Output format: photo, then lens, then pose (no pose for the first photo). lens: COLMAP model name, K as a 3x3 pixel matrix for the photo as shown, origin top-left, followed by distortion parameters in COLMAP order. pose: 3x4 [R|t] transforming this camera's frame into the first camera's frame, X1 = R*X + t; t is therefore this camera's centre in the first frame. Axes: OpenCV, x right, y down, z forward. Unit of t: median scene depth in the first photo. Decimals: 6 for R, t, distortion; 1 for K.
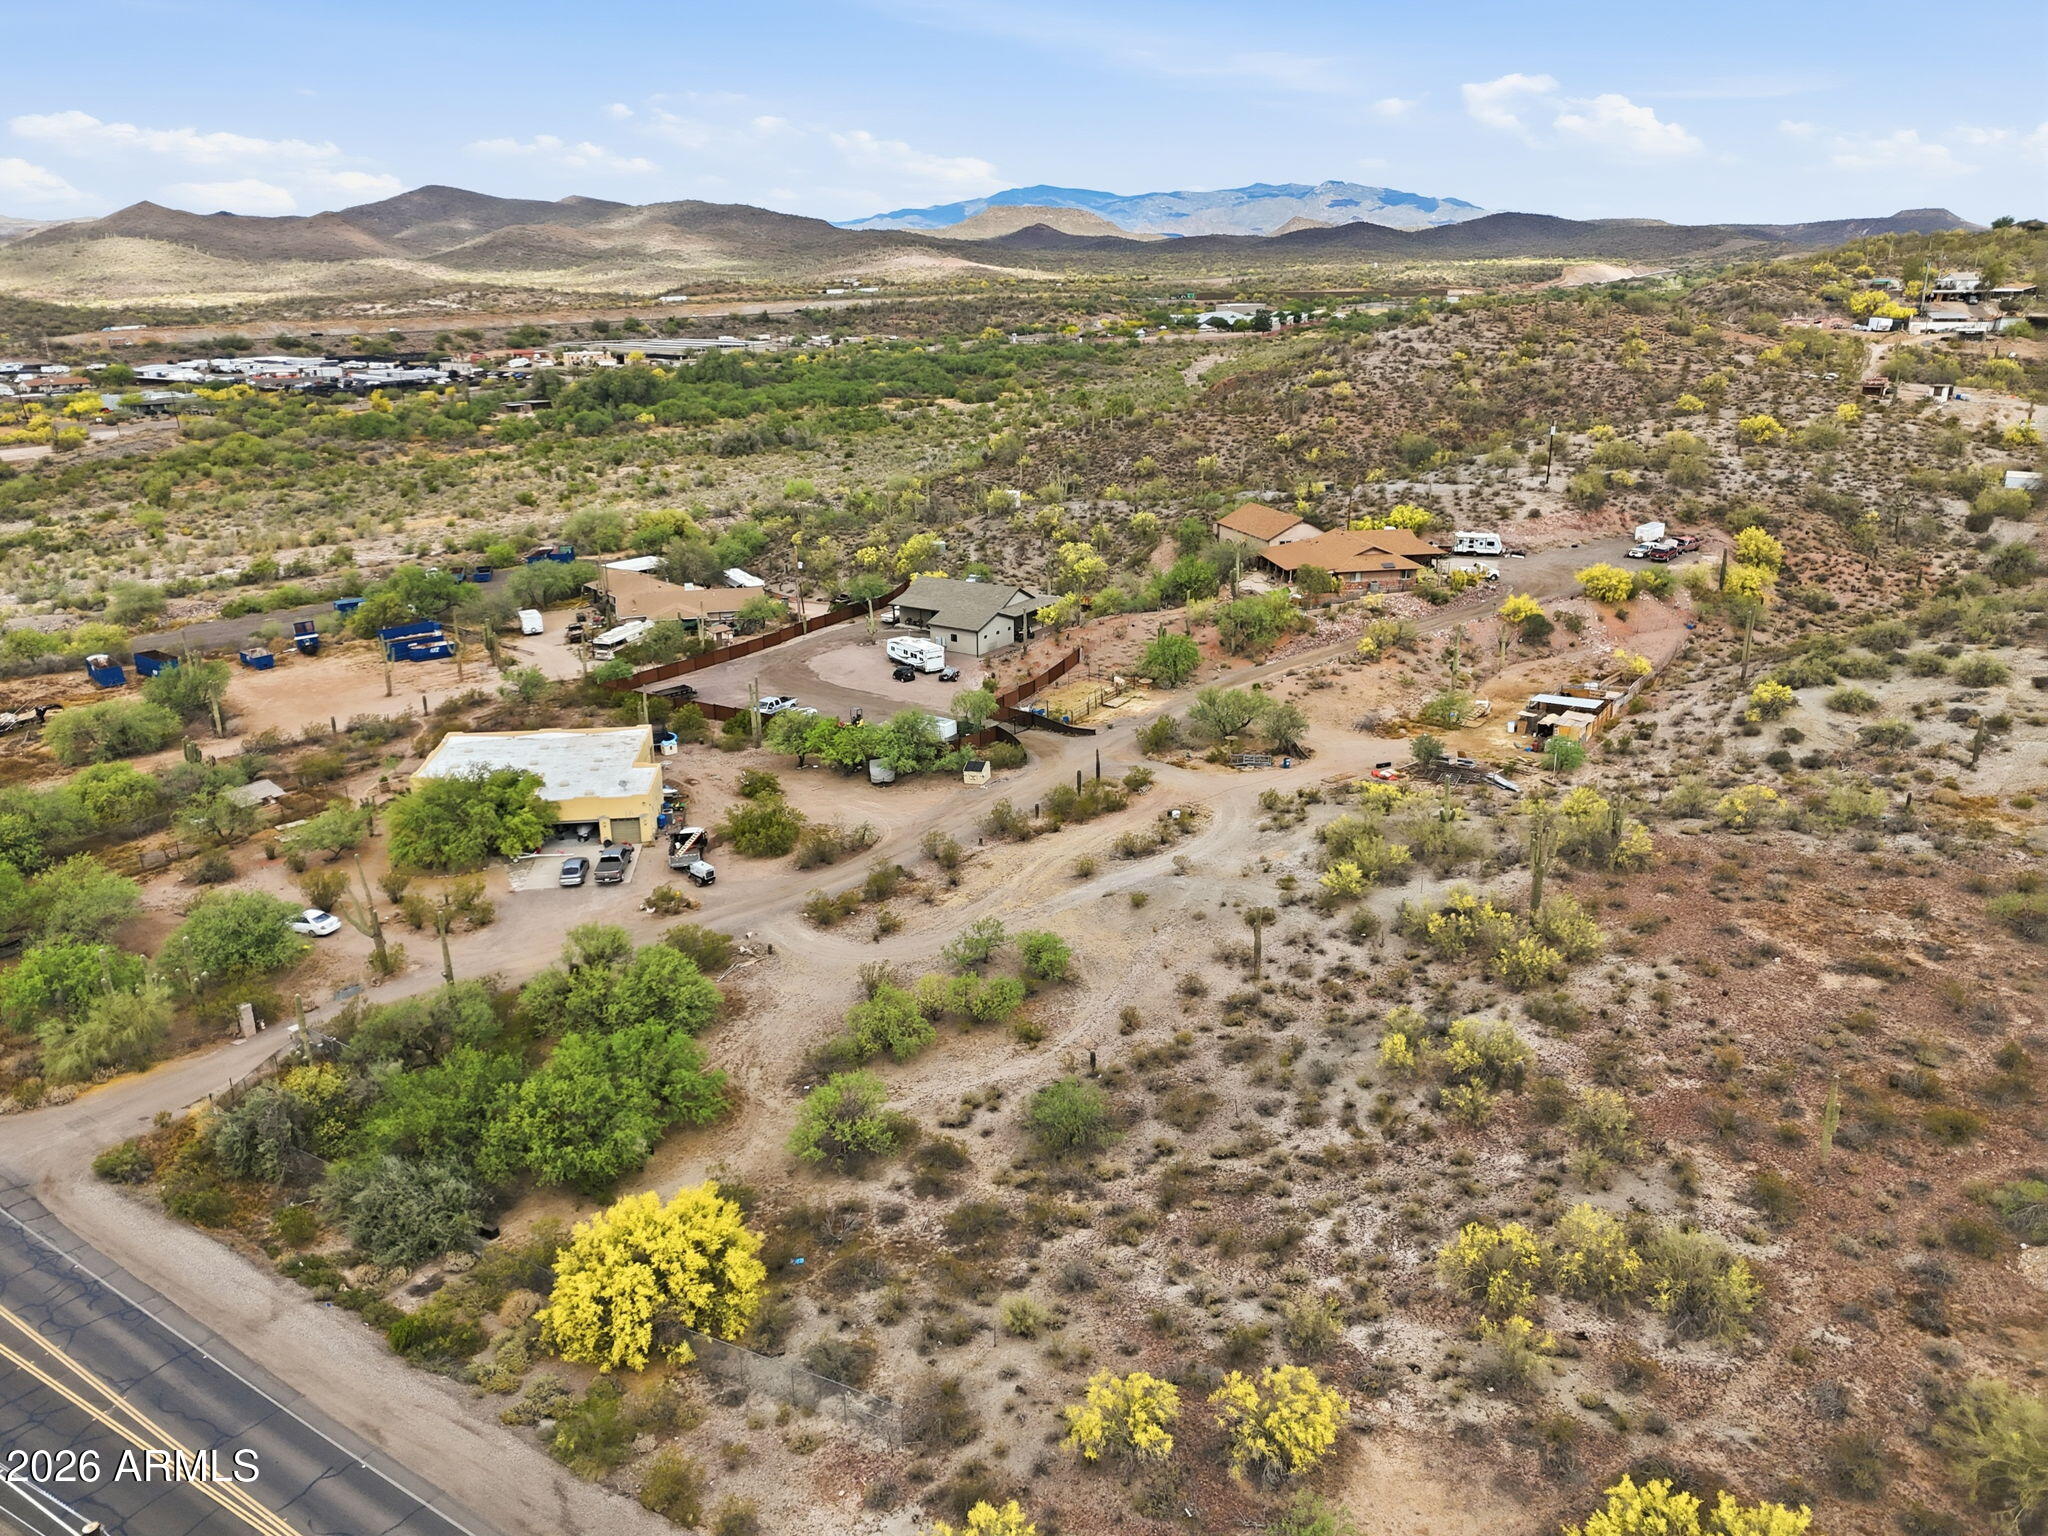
lens RADIAL K [[1501.4, 0, 1018.2], [0, 1501.4, 767.1], [0, 0, 1]] dist [0.077224, -0.072552]
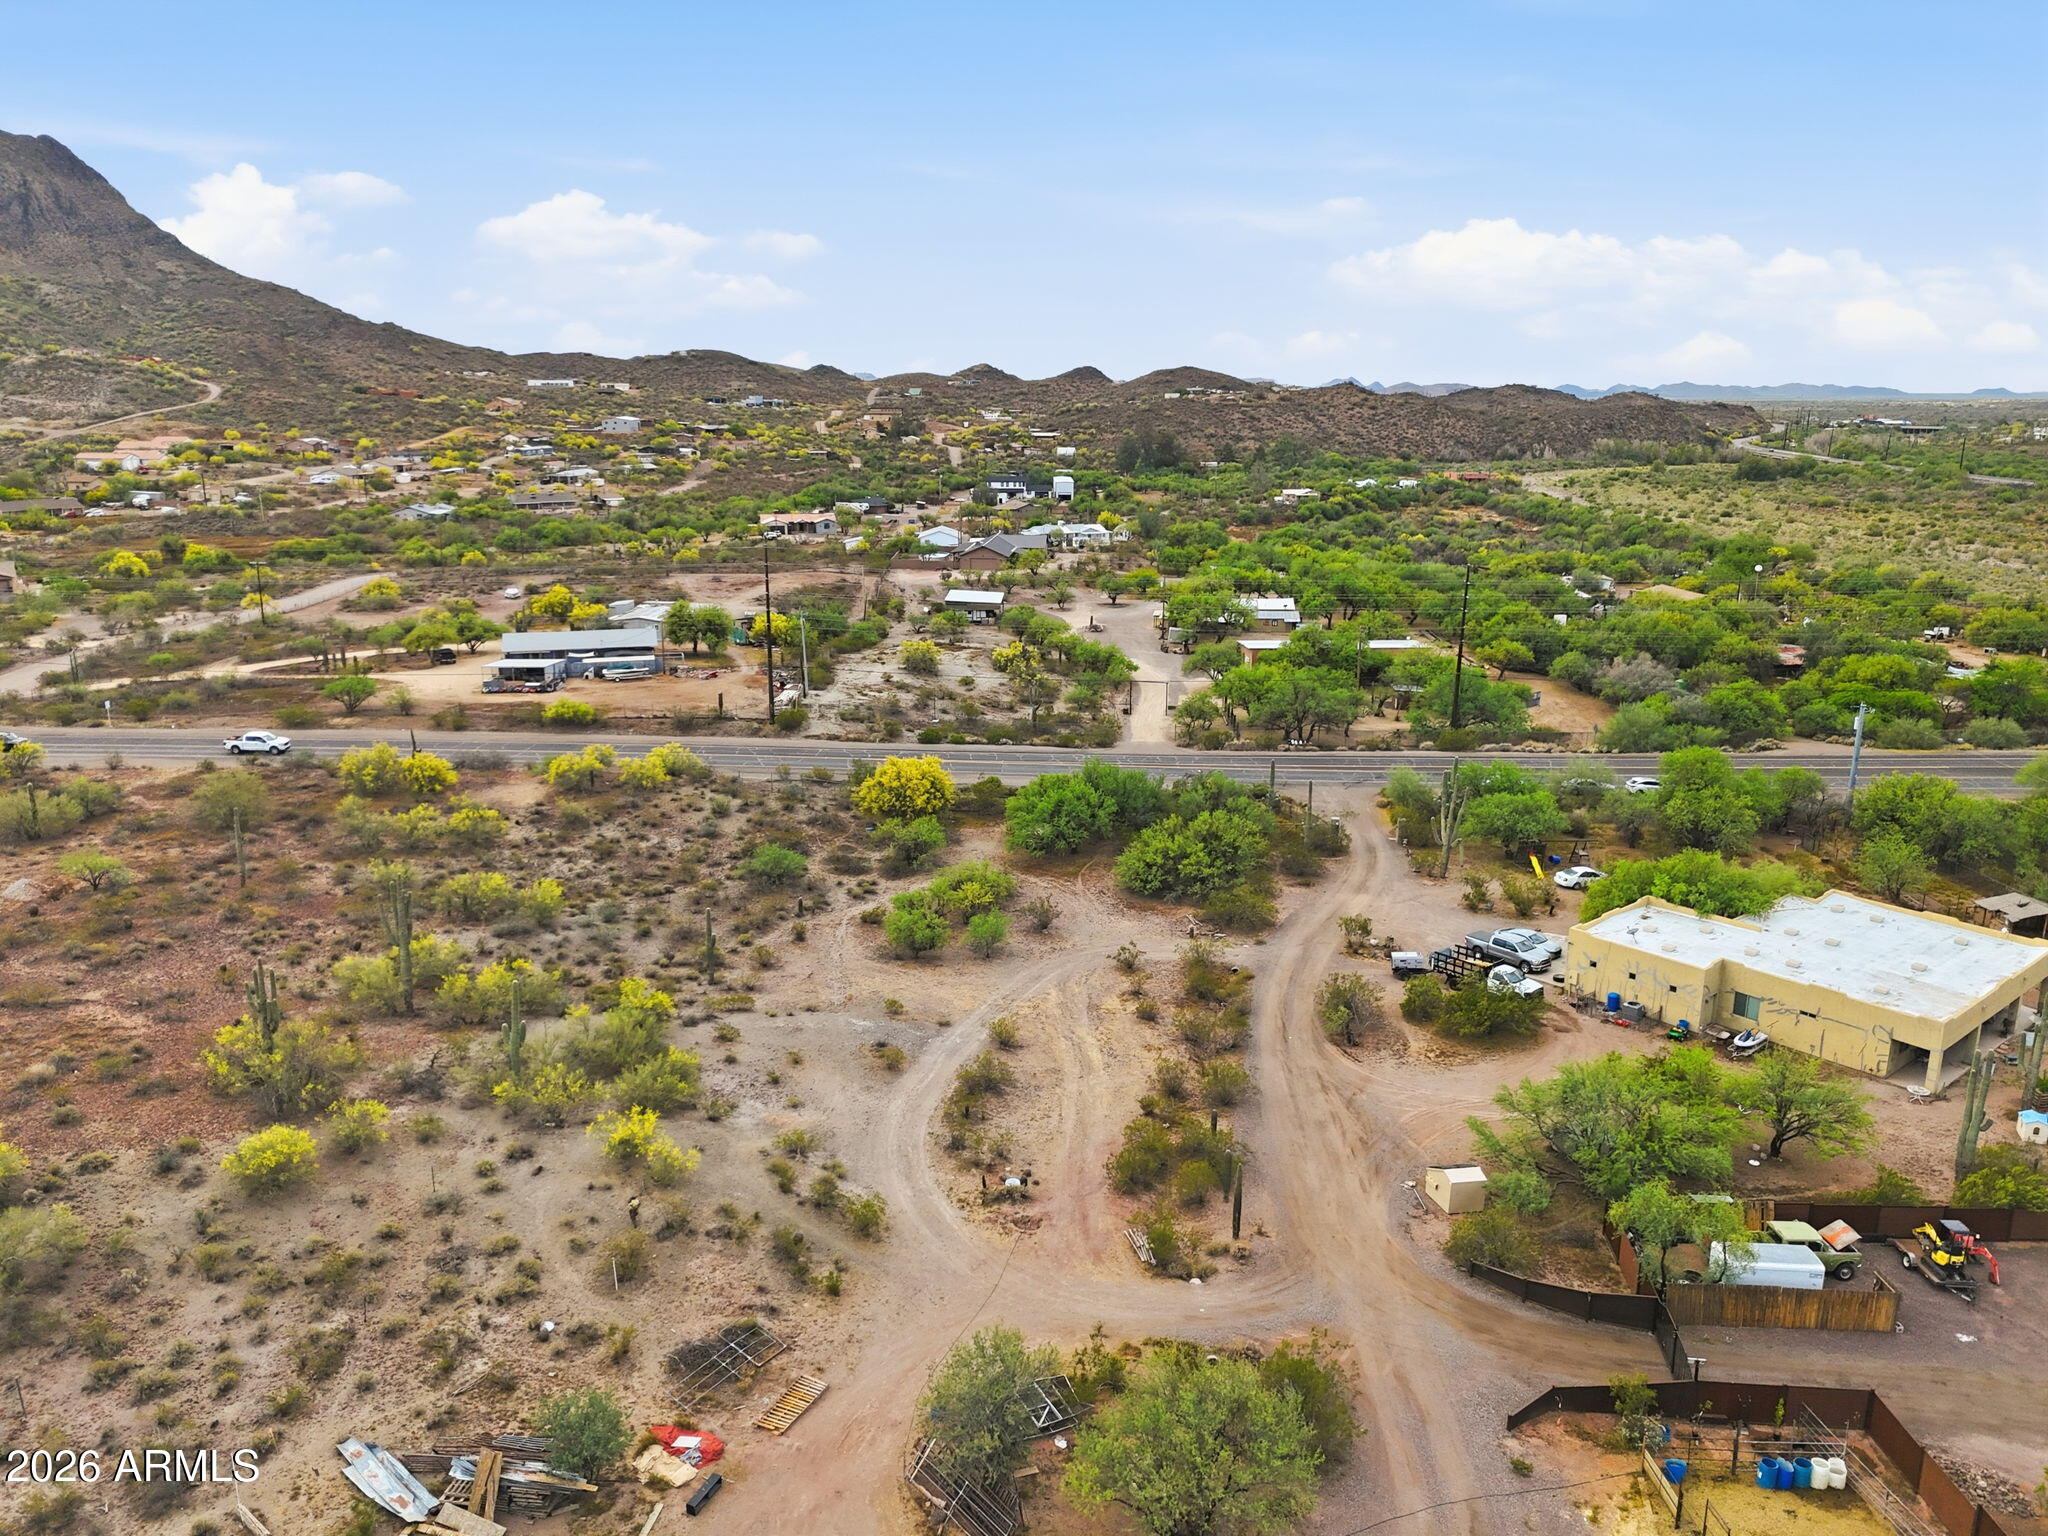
lens RADIAL K [[1501.4, 0, 1018.2], [0, 1501.4, 767.1], [0, 0, 1]] dist [0.077224, -0.072552]
pose [[-0.827499, 0.147544, -0.541735, 0.347439], [-0.171580, 0.852247, 0.494201, -0.340450], [0.534609, 0.501902, -0.679918, 1.181717]]
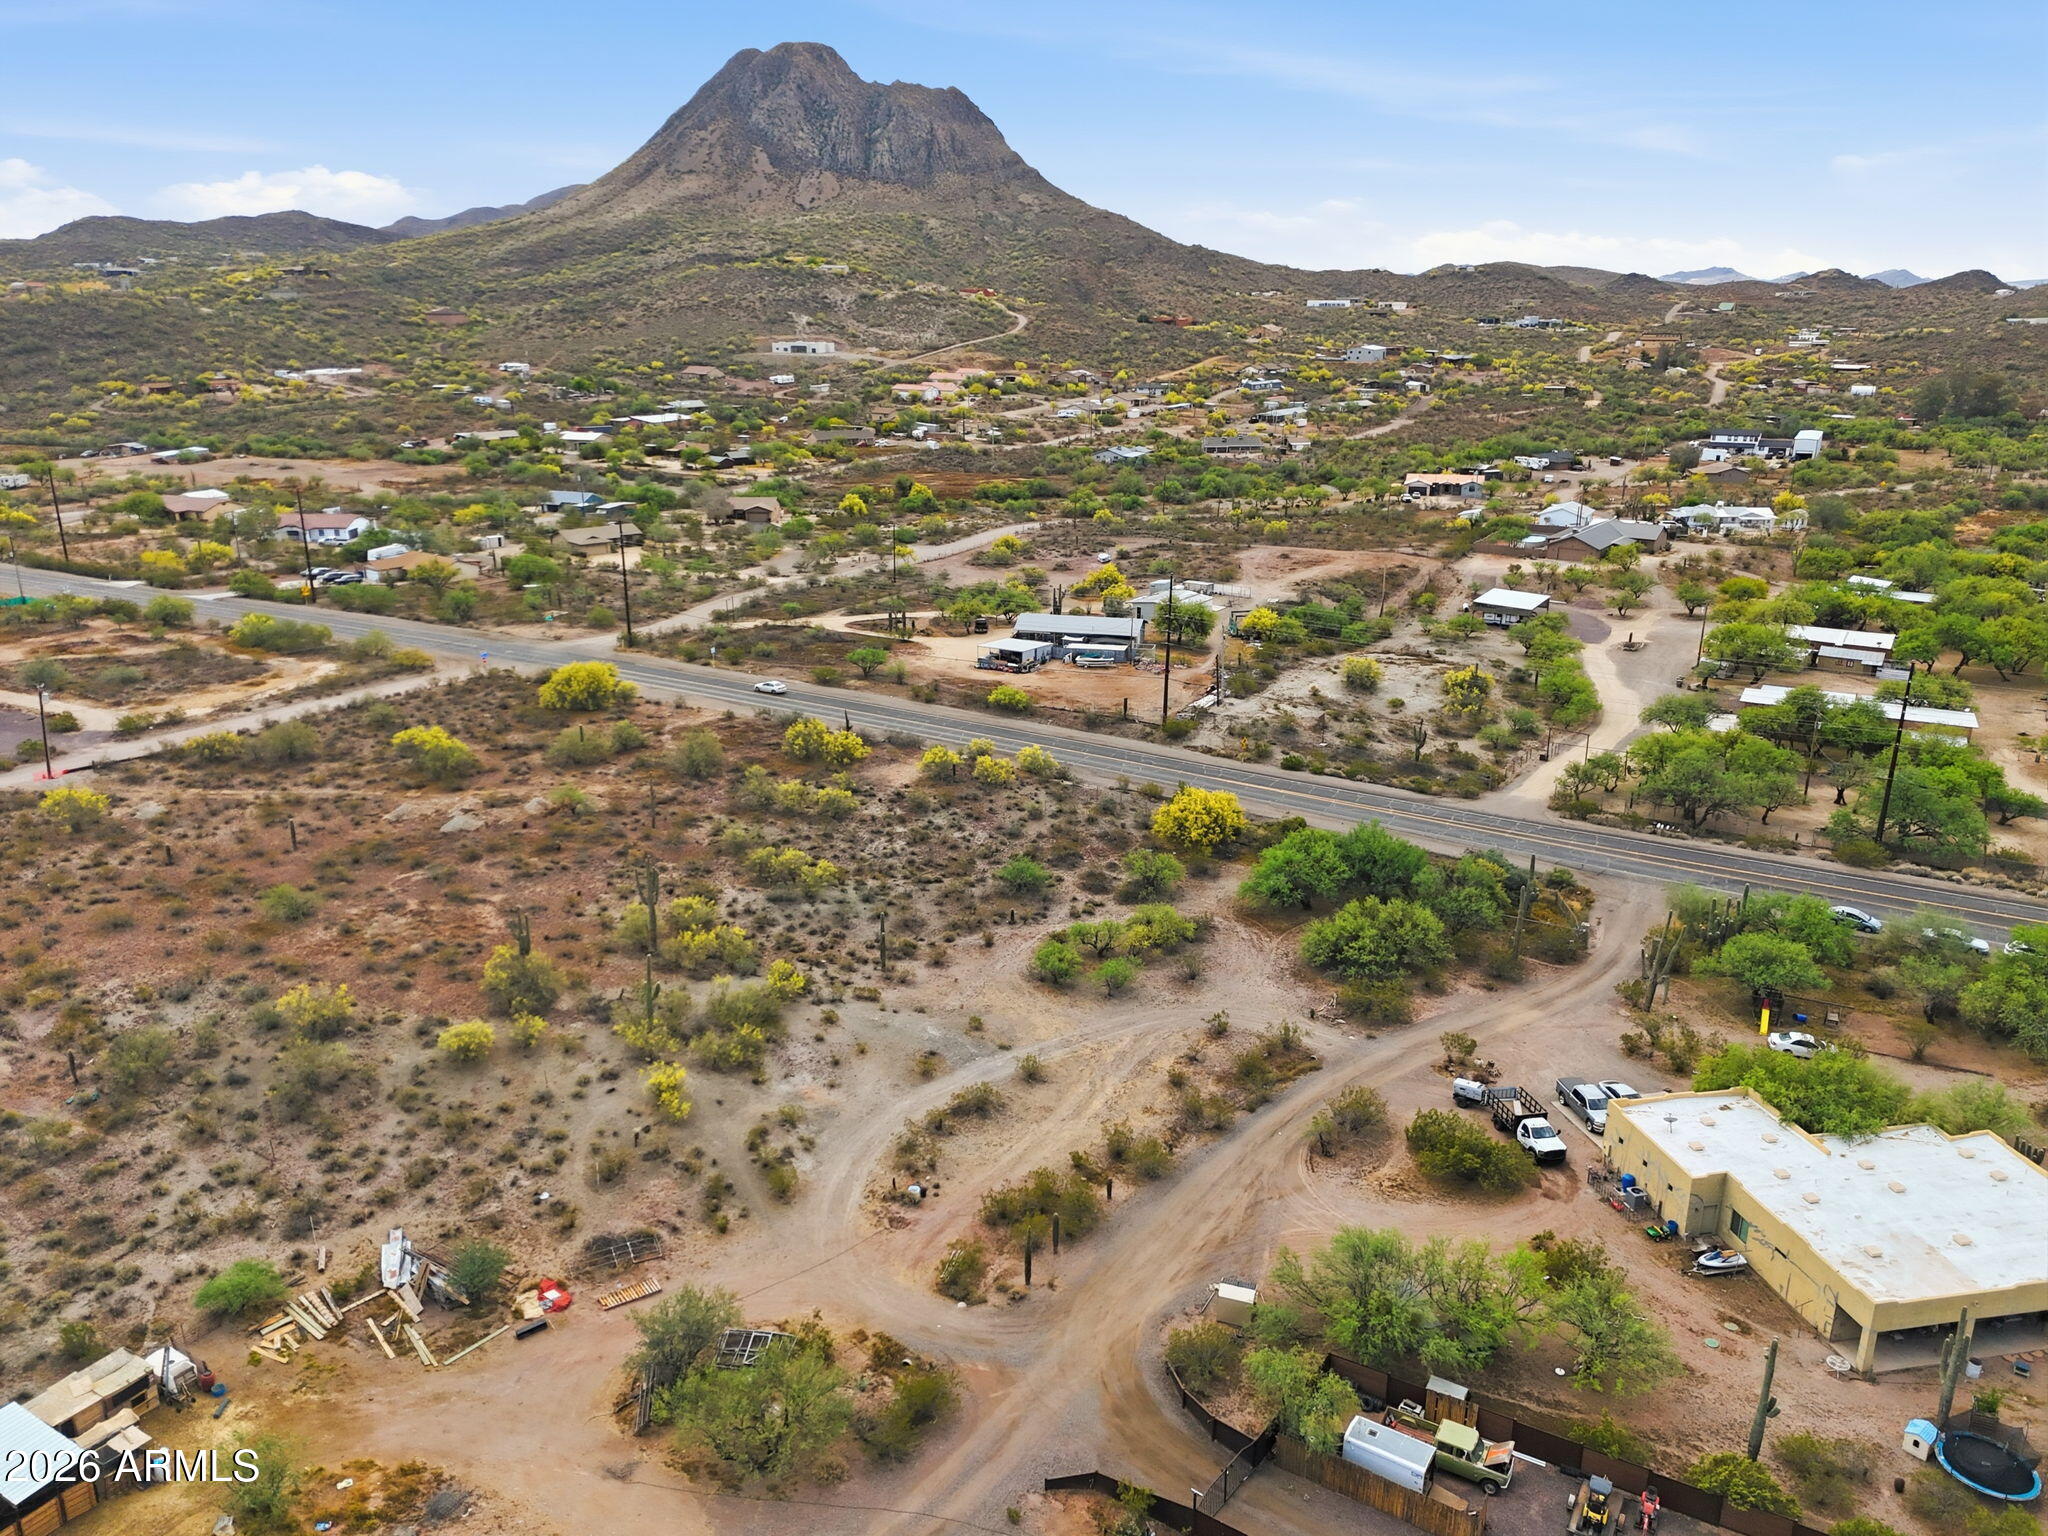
lens RADIAL K [[1501.4, 0, 1018.2], [0, 1501.4, 767.1], [0, 0, 1]] dist [0.077224, -0.072552]
pose [[-0.996862, 0.035520, -0.070743, 0.090804], [-0.013401, 0.805050, 0.593056, -0.506045], [0.078017, 0.592143, -0.802048, 1.325551]]
